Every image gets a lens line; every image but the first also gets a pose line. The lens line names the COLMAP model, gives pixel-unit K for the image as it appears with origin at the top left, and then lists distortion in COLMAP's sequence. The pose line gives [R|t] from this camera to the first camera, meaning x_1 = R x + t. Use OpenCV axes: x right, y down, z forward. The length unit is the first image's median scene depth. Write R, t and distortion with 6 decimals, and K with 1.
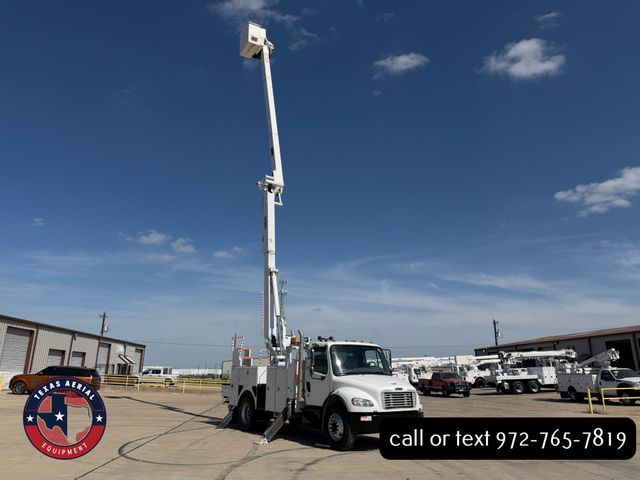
lens RADIAL K [[449.2, 0, 318.7], [0, 449.2, 234.0], [0, 0, 1]] dist [0.108956, -0.142849]
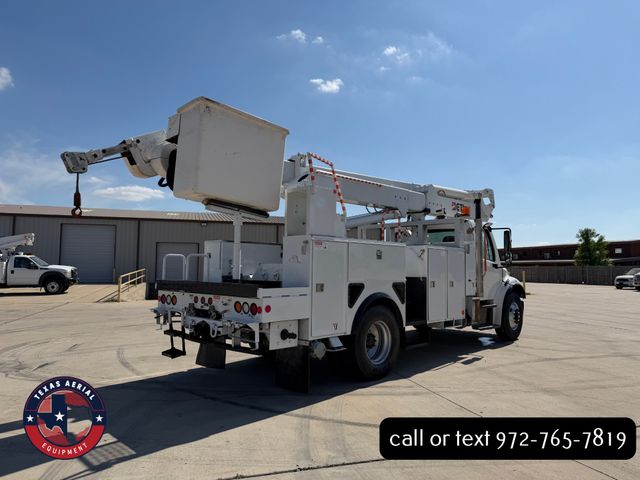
lens RADIAL K [[458.0, 0, 322.3], [0, 458.0, 240.4], [0, 0, 1]] dist [0.095111, -0.152137]
pose [[-0.198363, 0.054166, 0.978631, -0.319856], [-0.292719, 0.949629, -0.111894, 0.199626], [-0.935397, -0.308659, -0.172516, 0.631247]]
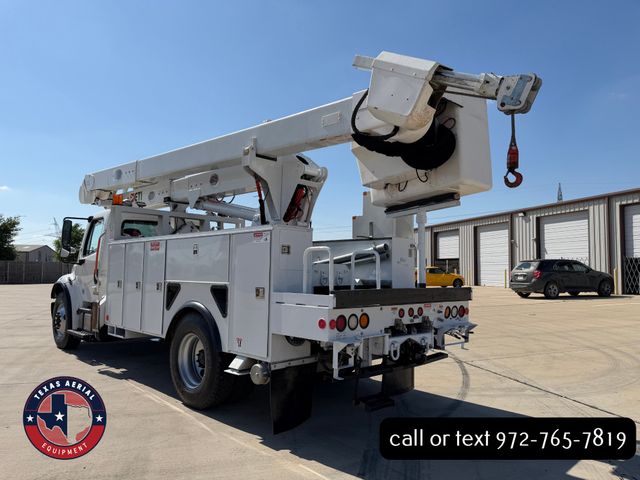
lens RADIAL K [[458.0, 0, 322.3], [0, 458.0, 240.4], [0, 0, 1]] dist [0.095111, -0.152137]
pose [[-0.980969, -0.028550, -0.192056, -0.027880], [0.040834, 0.936676, -0.347808, 0.251603], [0.189824, -0.349032, -0.917684, 0.796852]]
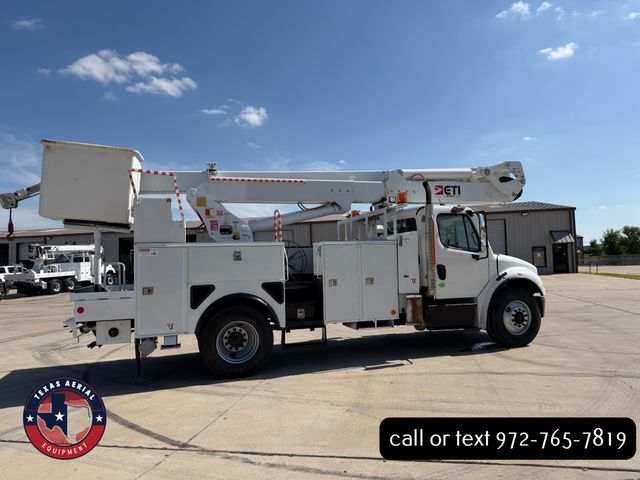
lens RADIAL K [[458.0, 0, 322.3], [0, 458.0, 240.4], [0, 0, 1]] dist [0.095111, -0.152137]
pose [[0.293083, 0.037456, 0.955353, -0.310225], [-0.245712, 0.968621, 0.037403, 0.142209], [-0.923974, -0.245705, 0.293089, 0.446052]]
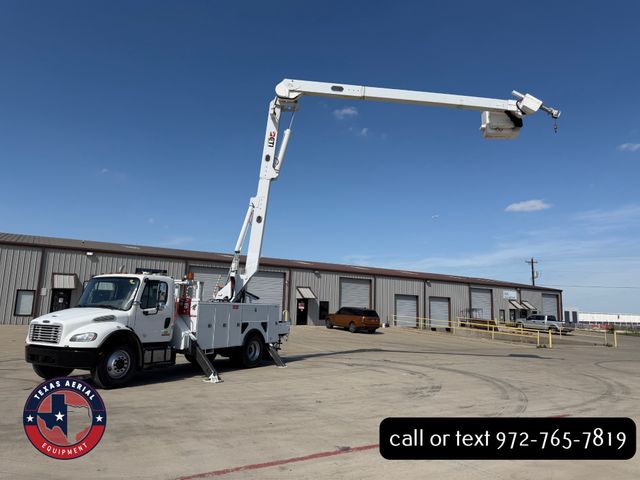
lens RADIAL K [[449.2, 0, 318.7], [0, 449.2, 234.0], [0, 0, 1]] dist [0.108956, -0.142849]
pose [[0.458690, -0.142744, -0.877056, 0.501501], [0.234460, 0.971478, -0.035491, 0.134909], [0.857107, -0.189355, 0.479075, 0.432881]]
